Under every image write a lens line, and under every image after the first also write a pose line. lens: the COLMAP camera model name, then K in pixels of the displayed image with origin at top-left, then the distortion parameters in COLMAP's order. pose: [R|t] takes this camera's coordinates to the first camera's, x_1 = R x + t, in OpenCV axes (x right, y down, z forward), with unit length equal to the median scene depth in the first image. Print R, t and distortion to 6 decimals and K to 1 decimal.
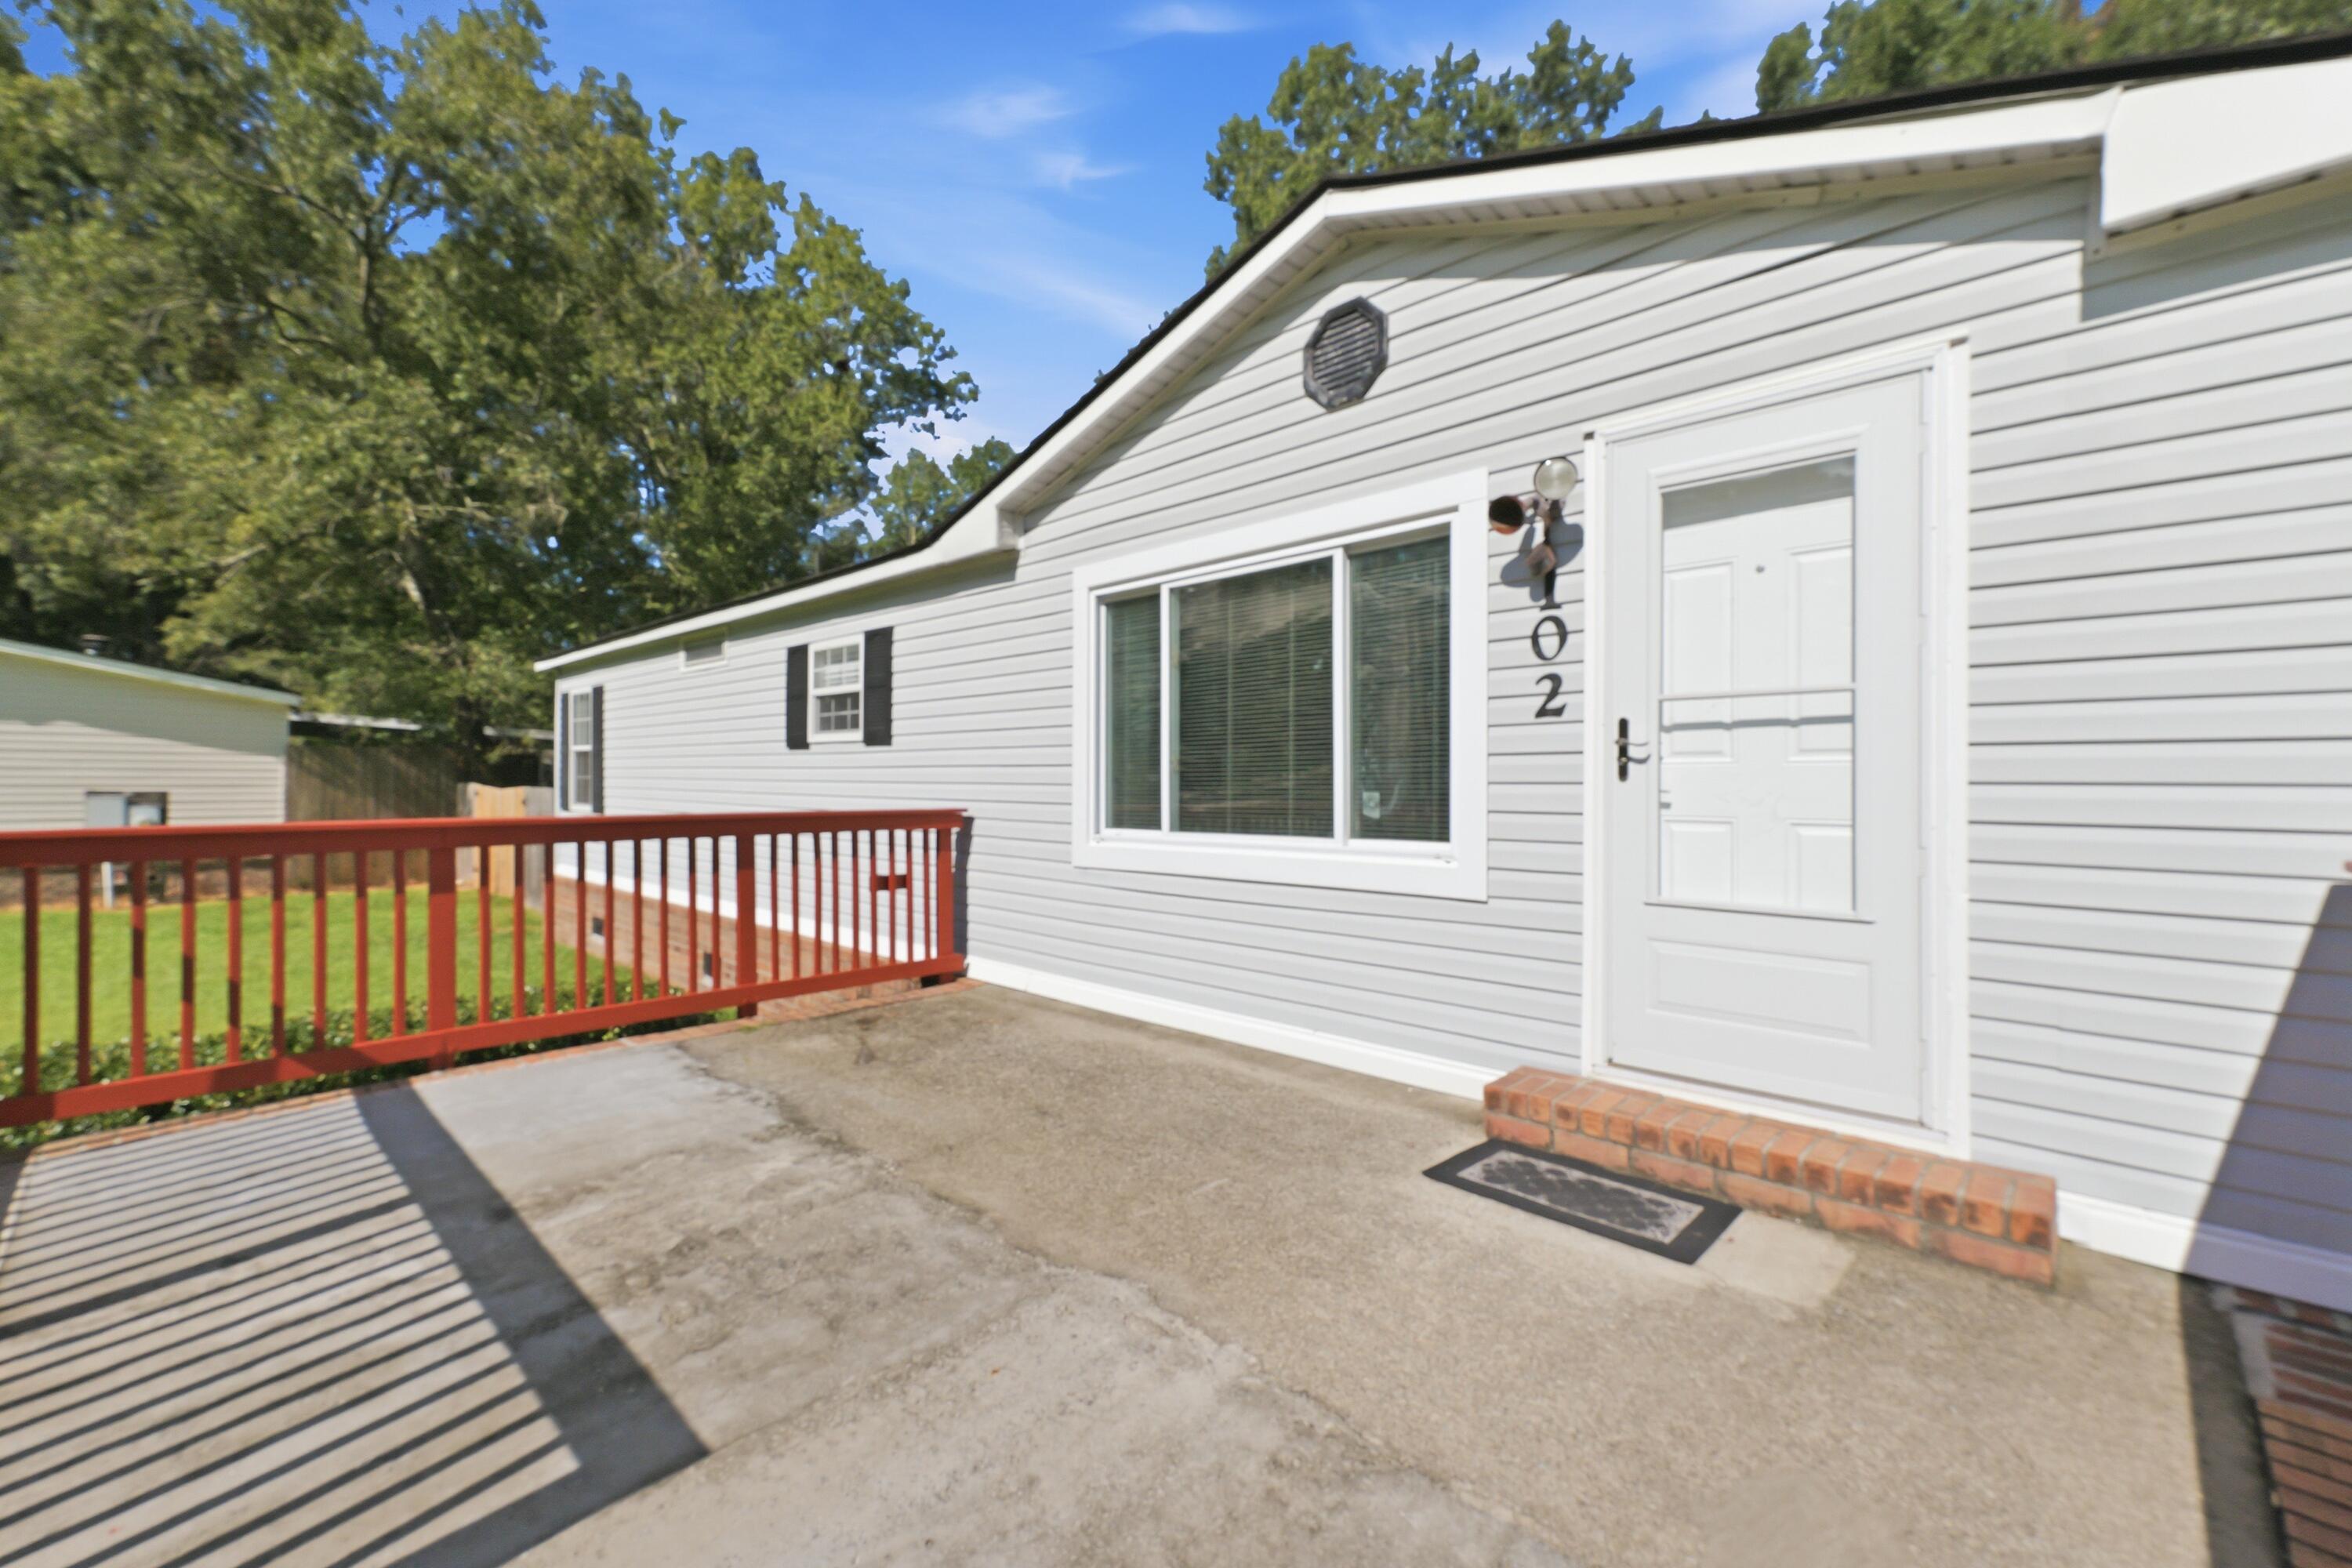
lens RADIAL K [[974.9, 0, 1173.8], [0, 974.9, 778.9], [0, 0, 1]] dist [0.012849, 0.000124]
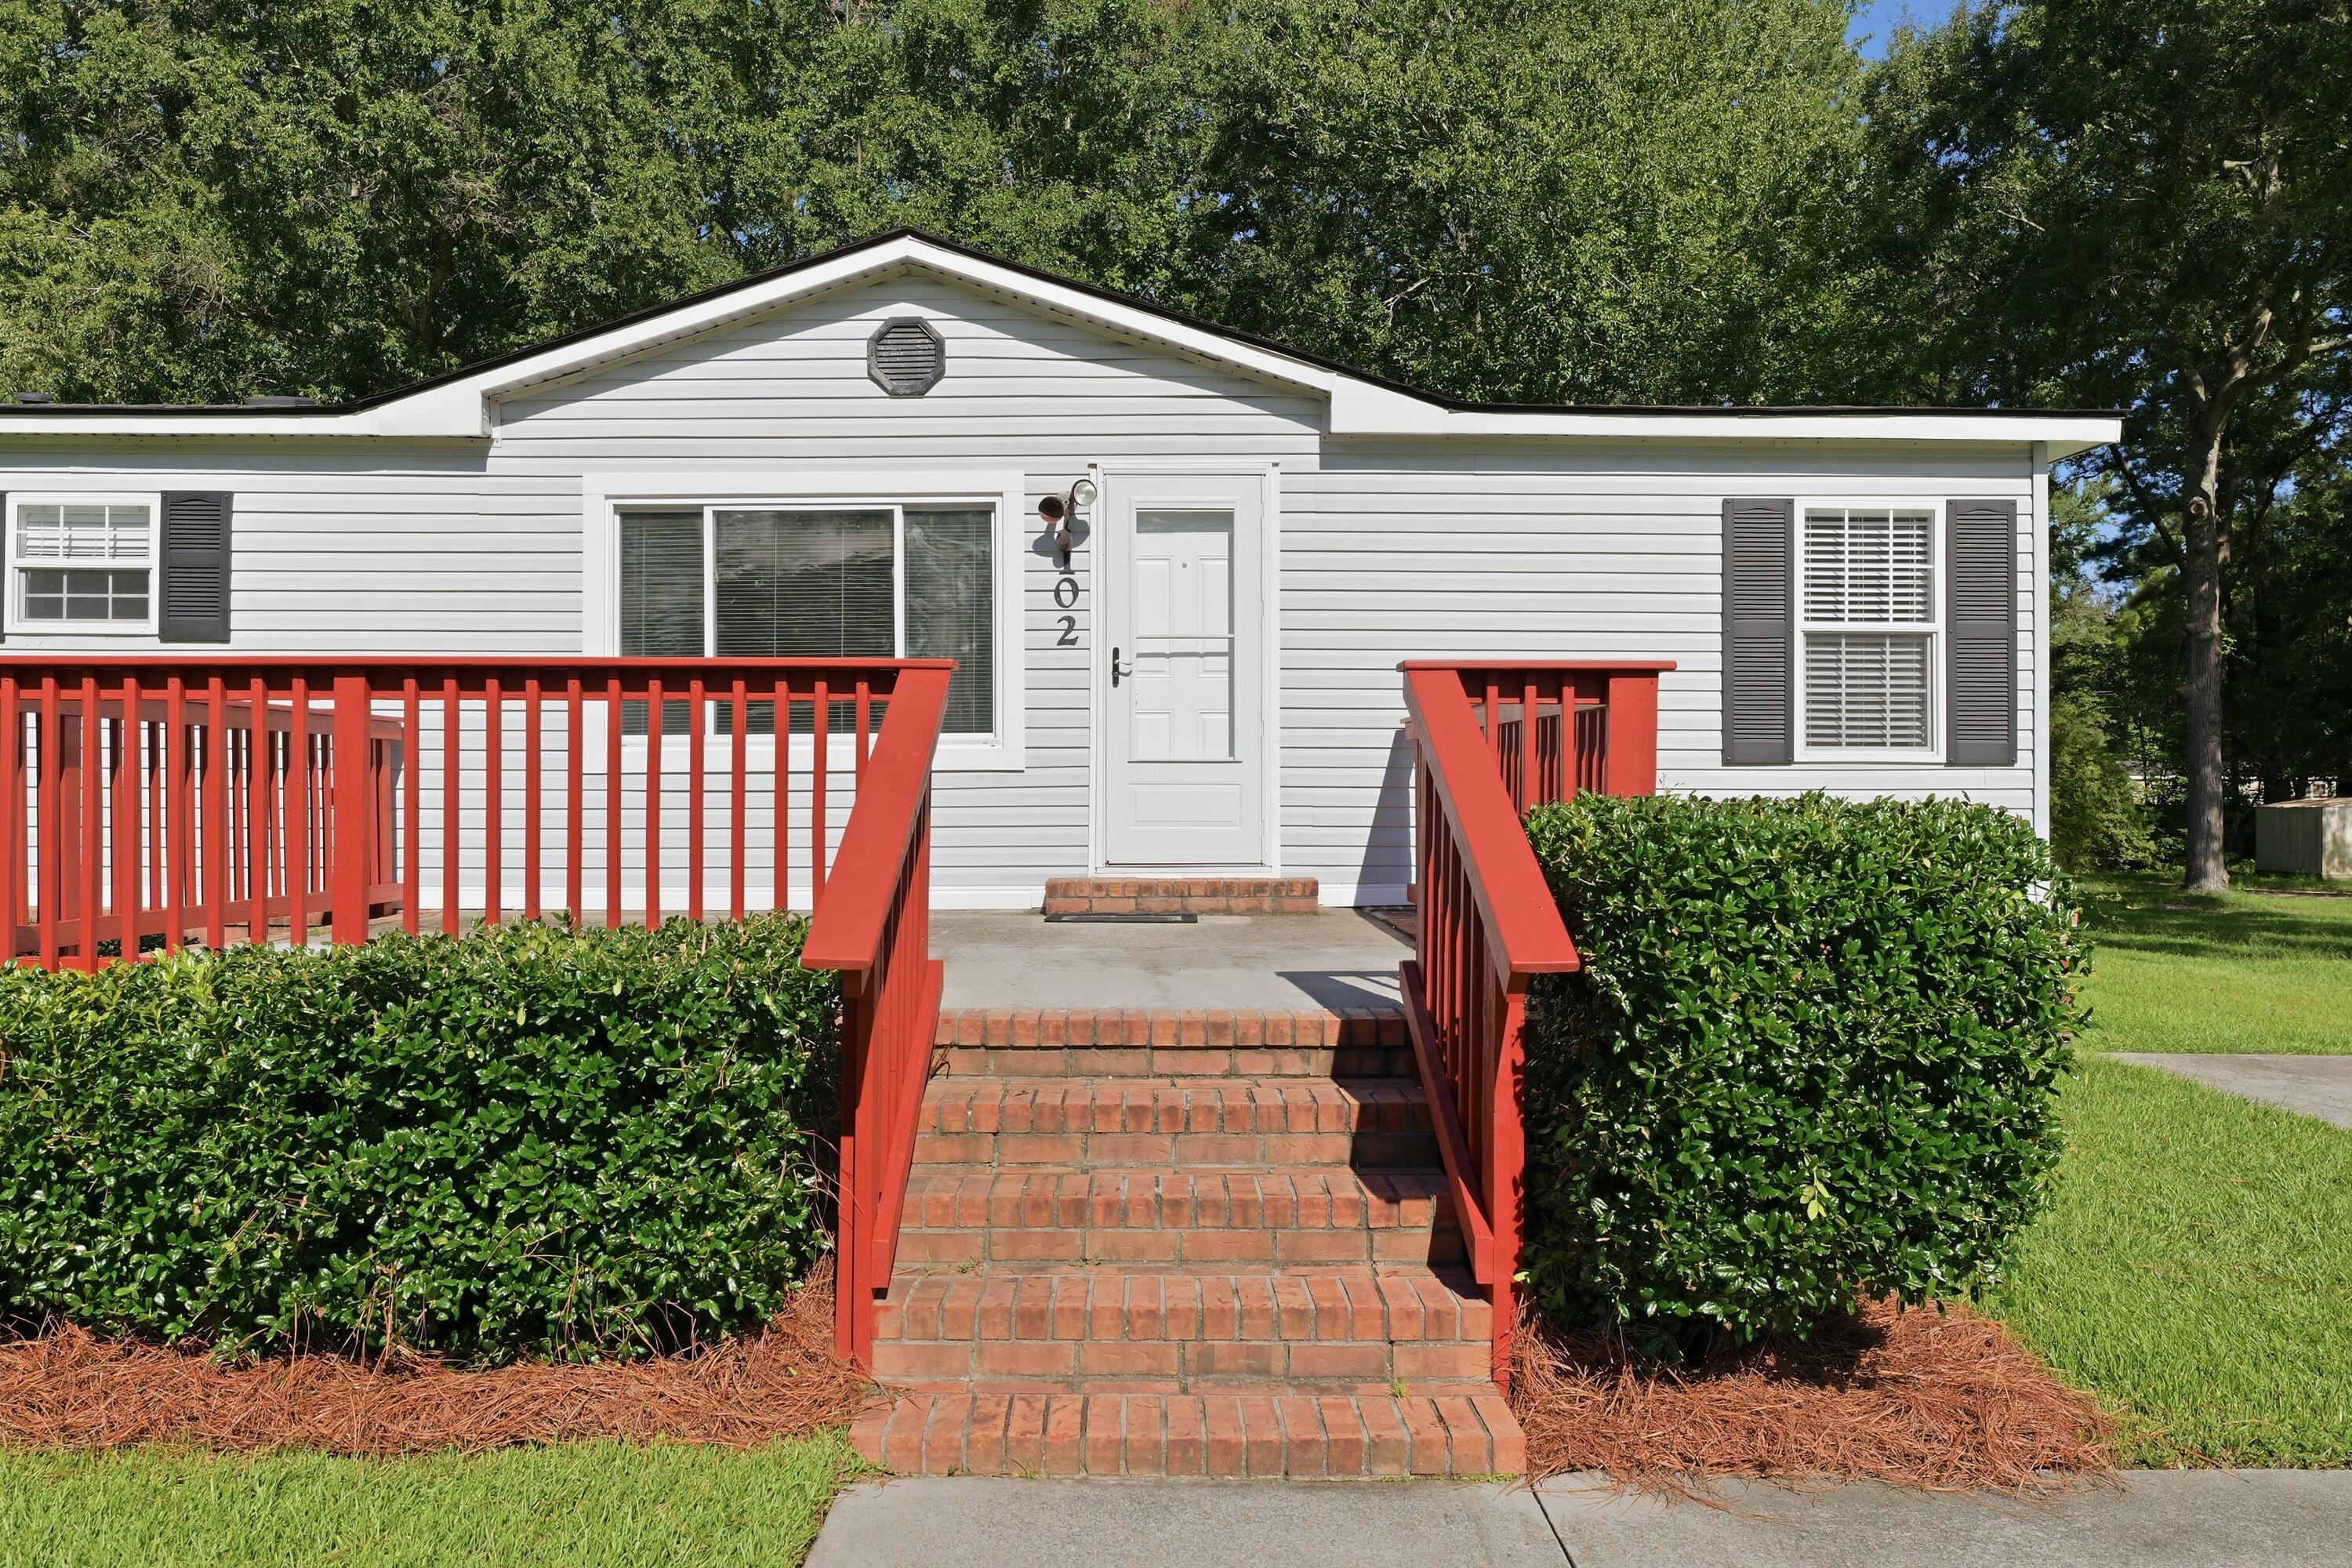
lens RADIAL K [[1571.5, 0, 1176.0], [0, 1571.5, 784.0], [0, 0, 1]] dist [-0.007320, -0.001989]
pose [[0.710468, 0.000603, 0.703729, -1.106225], [-0.000892, 1.000000, 0.000044, 0.138900], [-0.703729, -0.000659, 0.710468, -0.776899]]
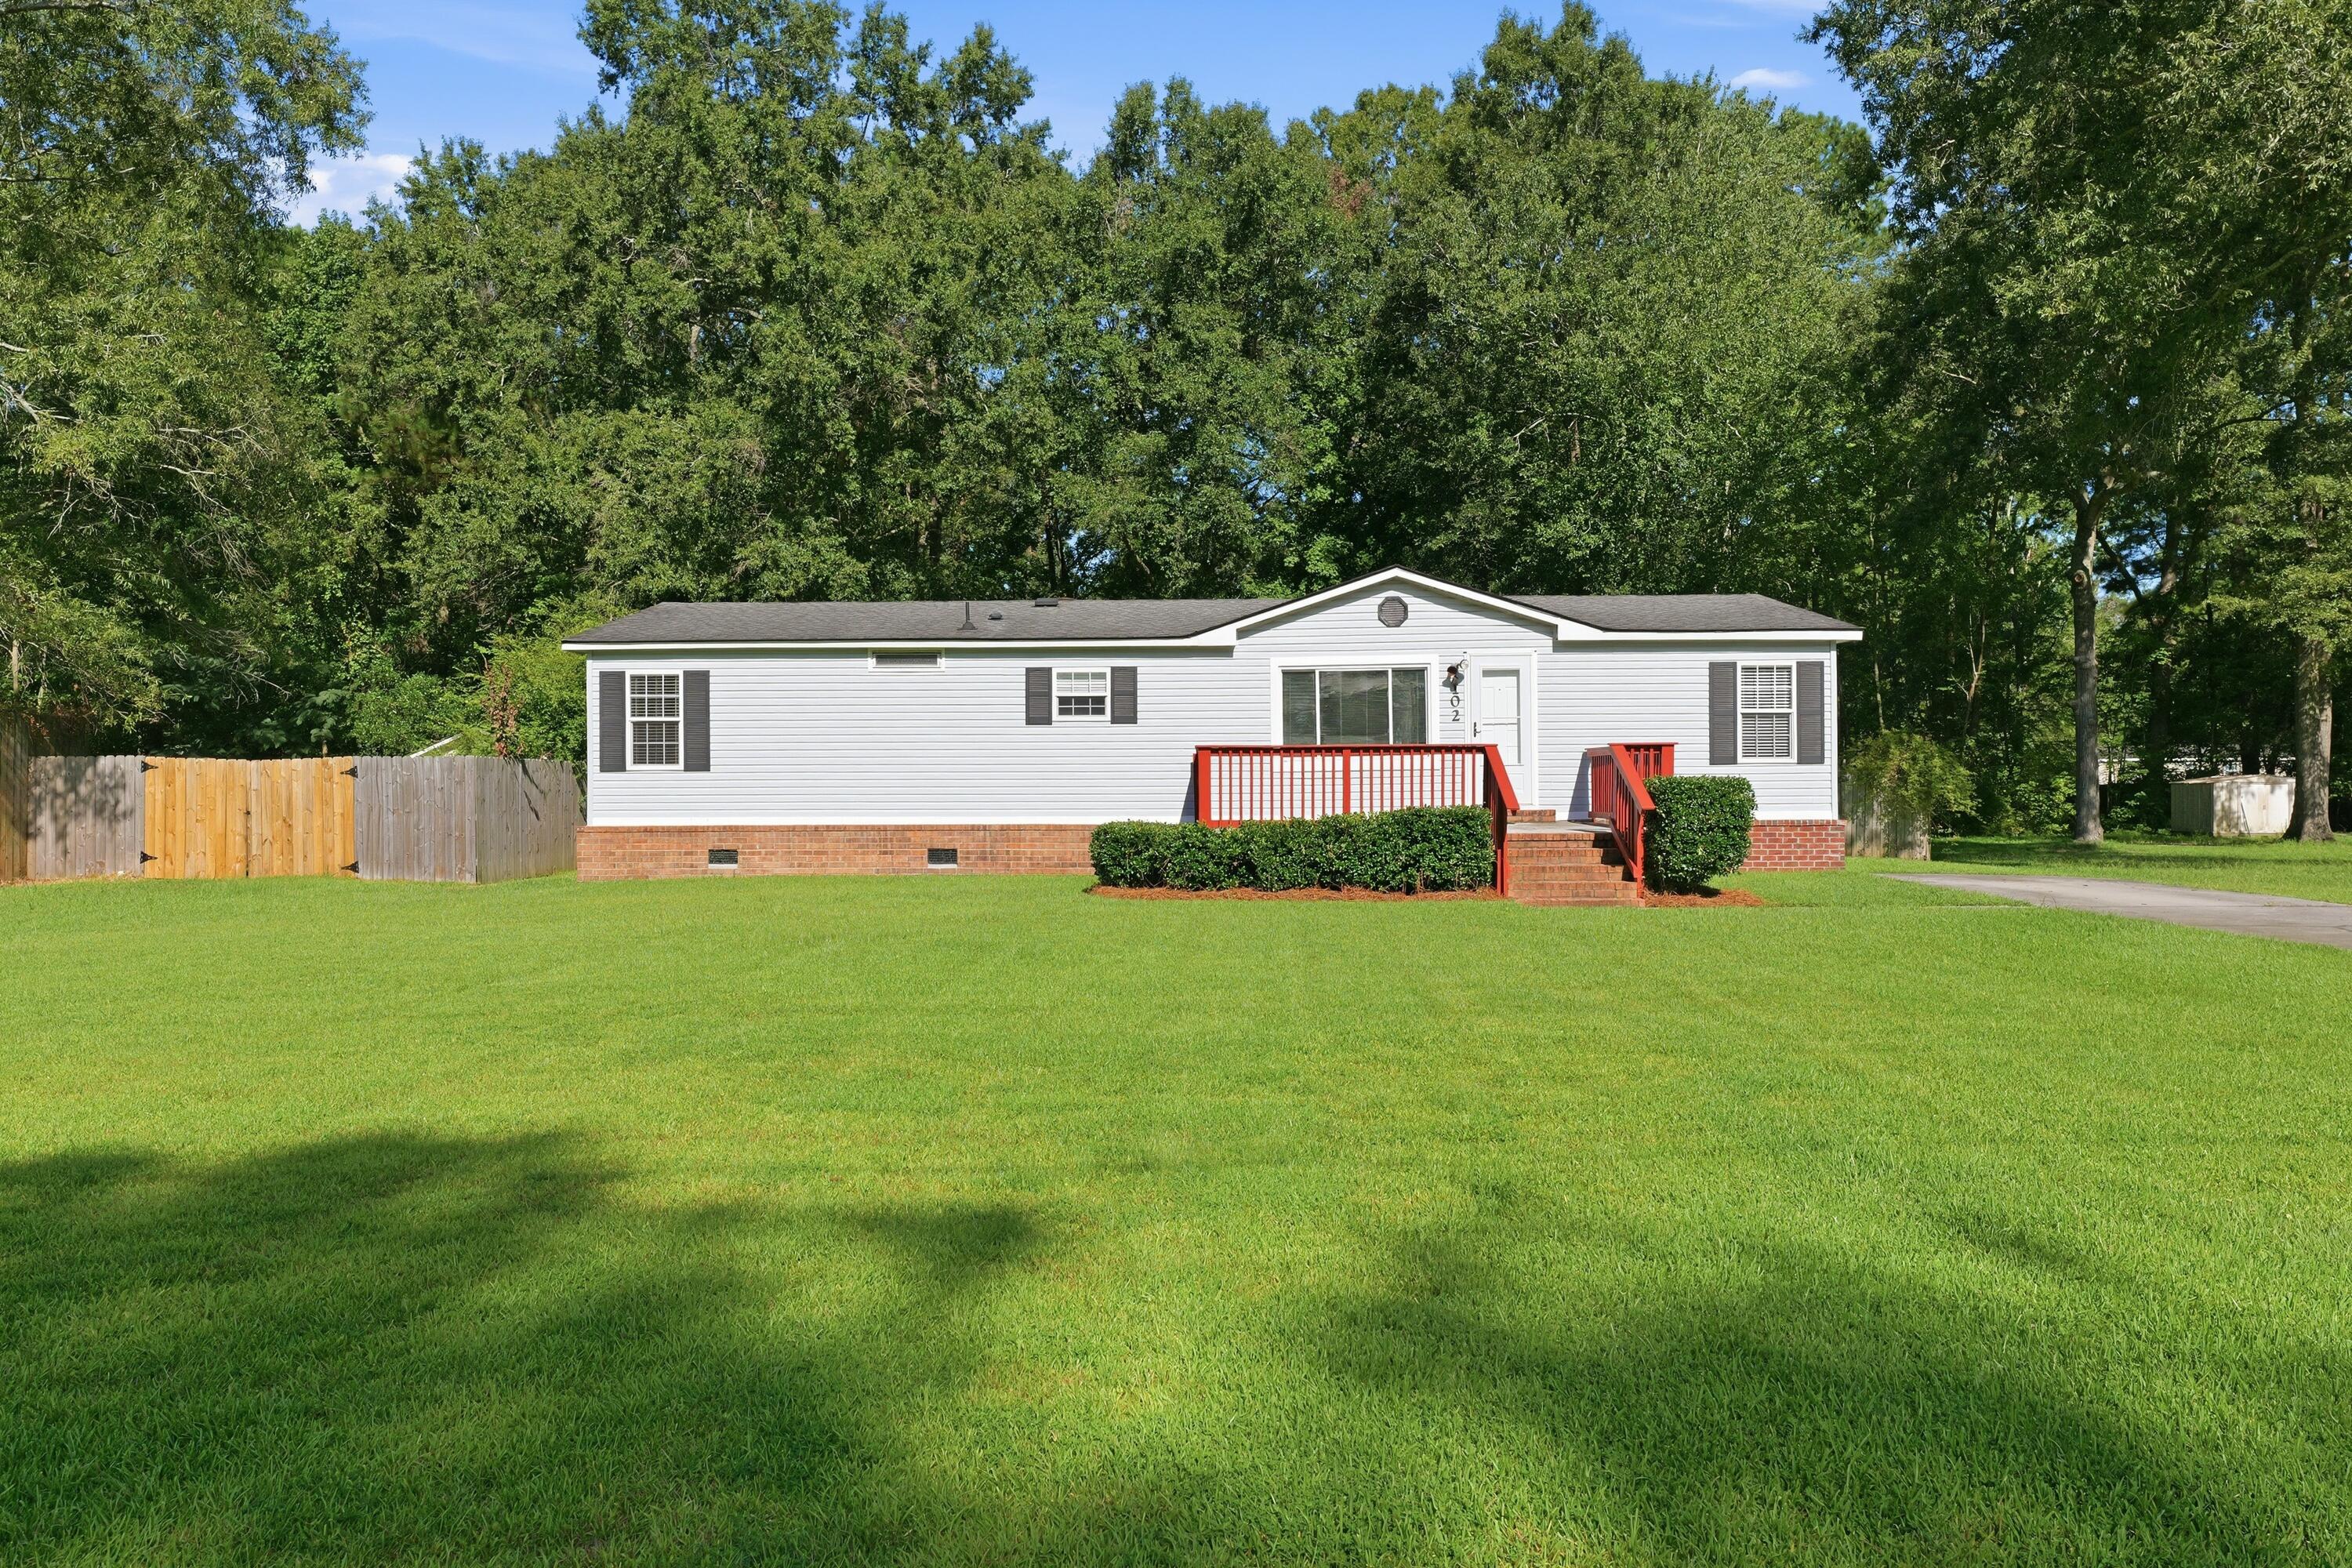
lens RADIAL K [[1598.7, 0, 1205.7], [0, 1598.7, 783.3], [0, 0, 1]] dist [0.003999, 0.001376]
pose [[0.724791, -0.009727, 0.688900, -4.399688], [0.008644, 0.999950, 0.005024, 0.133380], [-0.688915, 0.002314, 0.724839, -2.736601]]
